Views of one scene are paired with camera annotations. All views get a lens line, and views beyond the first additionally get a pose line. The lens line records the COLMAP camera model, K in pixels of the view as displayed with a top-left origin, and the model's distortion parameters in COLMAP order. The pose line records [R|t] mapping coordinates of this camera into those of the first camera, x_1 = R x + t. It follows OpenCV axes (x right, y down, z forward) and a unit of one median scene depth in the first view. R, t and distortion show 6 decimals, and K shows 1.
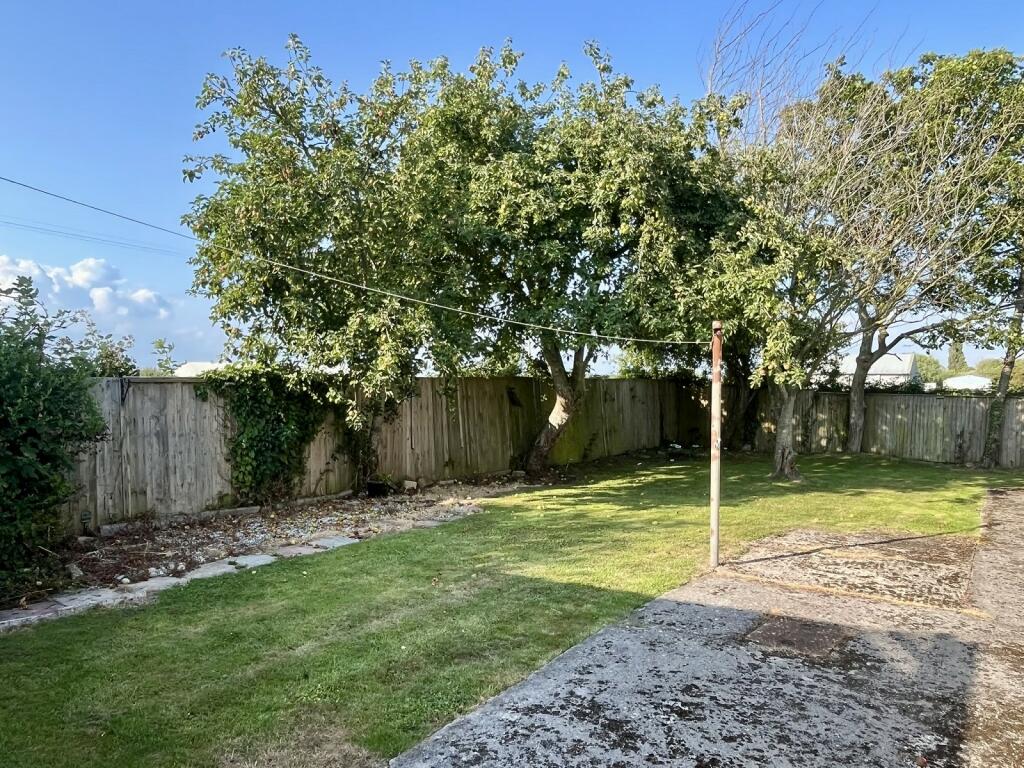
lens RADIAL K [[681.7, 0, 512.1], [0, 681.7, 385.9], [0, 0, 1]] dist [0.009327, 0.001407]
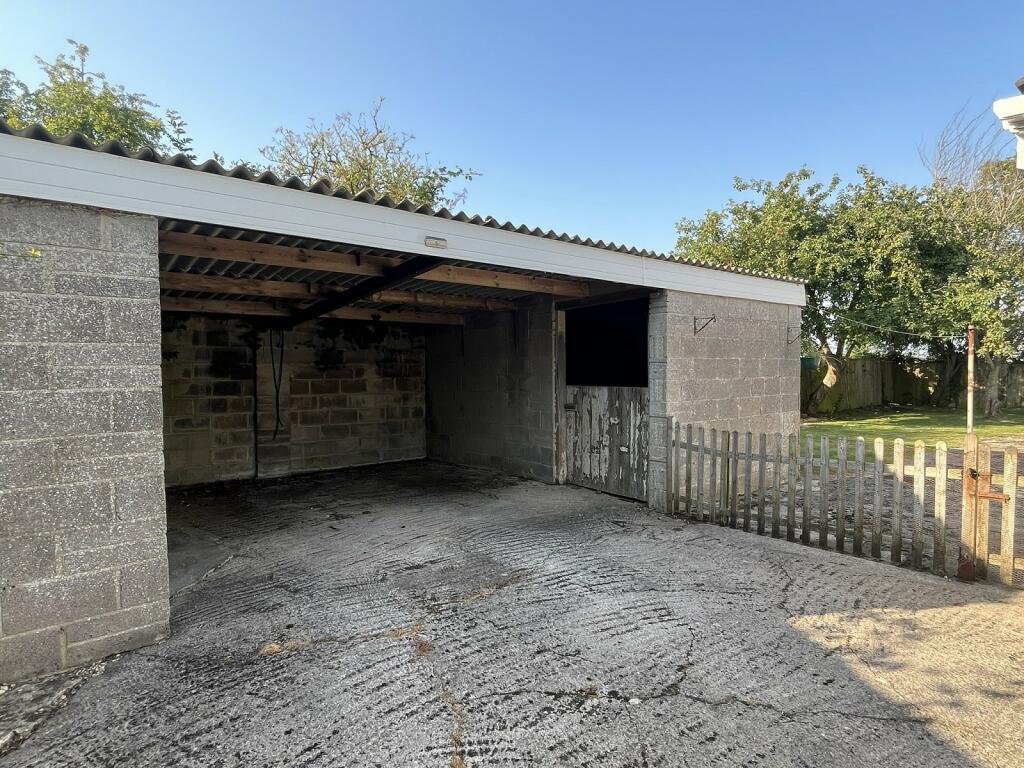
lens RADIAL K [[572.9, 0, 513.5], [0, 572.9, 376.7], [0, 0, 1]] dist [-0.005219, 0.002659]
pose [[0.957791, -0.003815, -0.287440, -0.356969], [0.007054, 0.999923, 0.010233, 0.024141], [0.287378, -0.011828, 0.957744, -0.738513]]
